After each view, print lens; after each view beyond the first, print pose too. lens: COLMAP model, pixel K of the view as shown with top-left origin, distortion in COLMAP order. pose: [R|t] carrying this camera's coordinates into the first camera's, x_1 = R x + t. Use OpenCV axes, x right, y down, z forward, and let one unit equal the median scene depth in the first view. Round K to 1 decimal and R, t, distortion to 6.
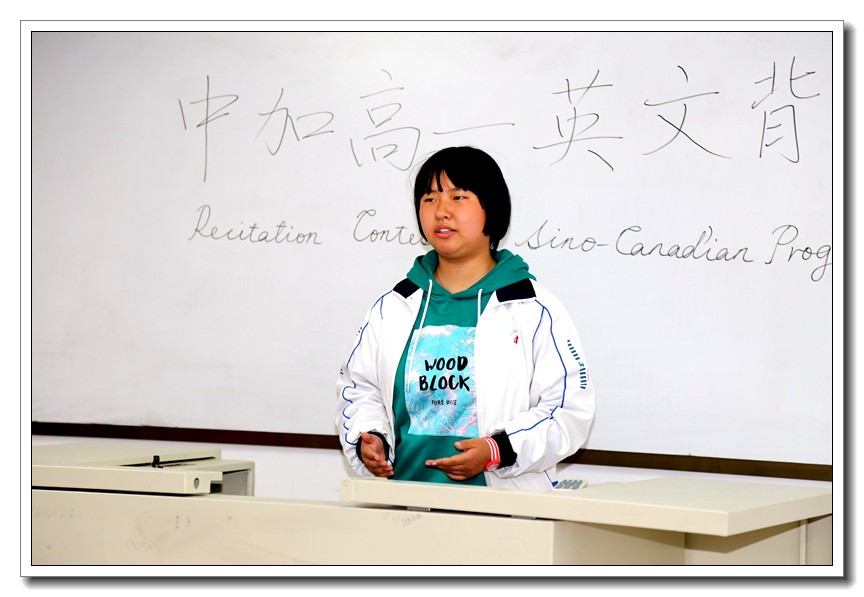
lens RADIAL K [[2295.4, 0, 432.0], [0, 2295.4, 298.5], [0, 0, 1]] dist [0.717372, 0.090941]
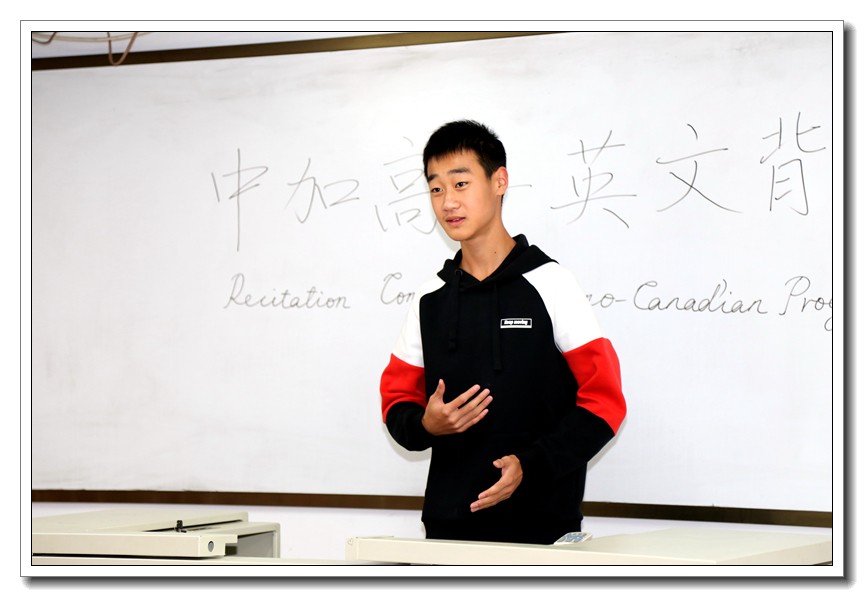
lens RADIAL K [[2295.4, 0, 432.0], [0, 2295.4, 298.5], [0, 0, 1]] dist [0.717372, 0.090941]
pose [[0.998365, -0.031326, -0.047809, 0.040373], [0.030138, 0.999223, -0.025380, -0.000831], [0.048567, 0.023898, 0.998534, -0.022959]]
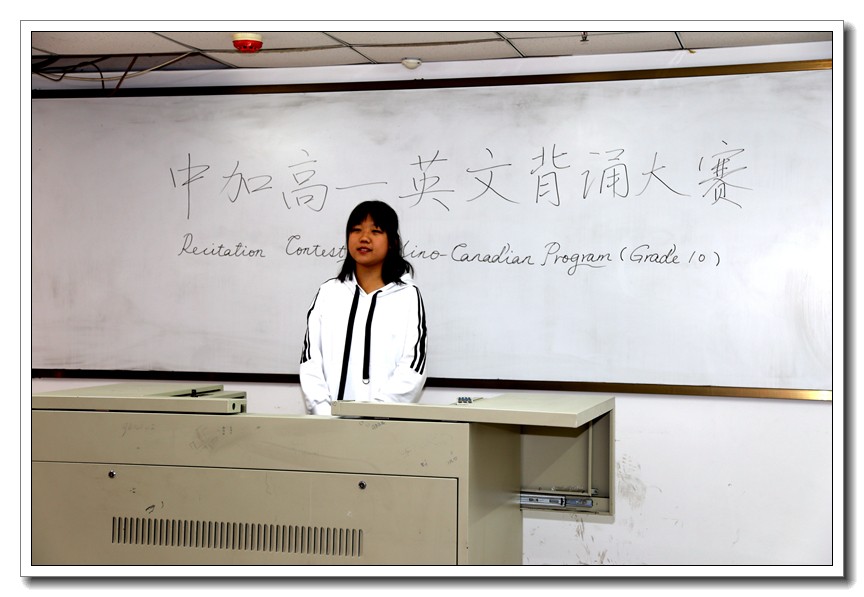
lens RADIAL K [[1334.2, 0, 432.0], [0, 1334.2, 298.5], [0, 0, 1]] dist [0.255280, 0.018308]
pose [[0.985294, -0.018359, 0.169881, -0.100948], [0.016976, 0.999810, 0.009588, -0.001349], [-0.170025, -0.006563, 0.985418, 0.051567]]
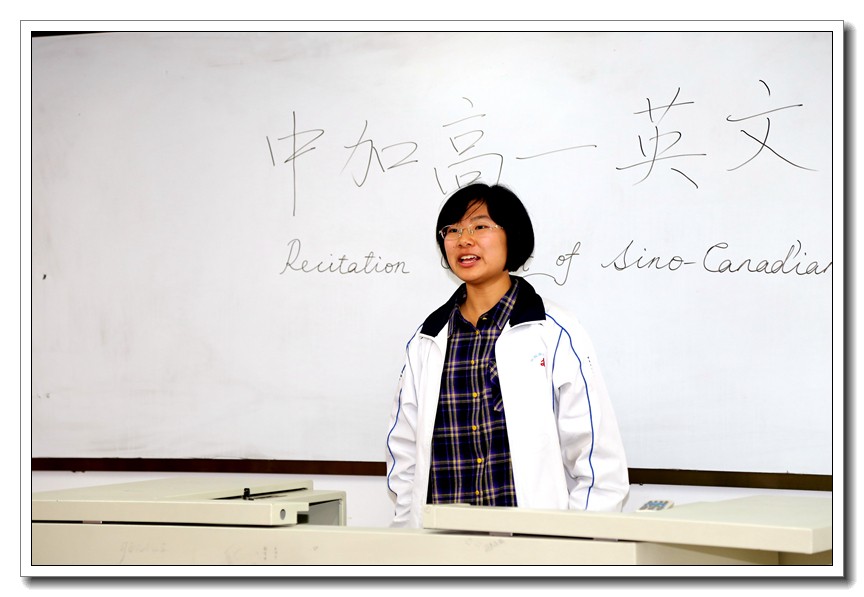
lens RADIAL K [[2295.4, 0, 432.0], [0, 2295.4, 298.5], [0, 0, 1]] dist [0.717372, 0.090941]
pose [[0.997739, -0.036917, -0.056159, 0.019138], [0.036234, 0.999257, -0.013127, 0.001112], [0.056602, 0.011062, 0.998336, -0.001939]]
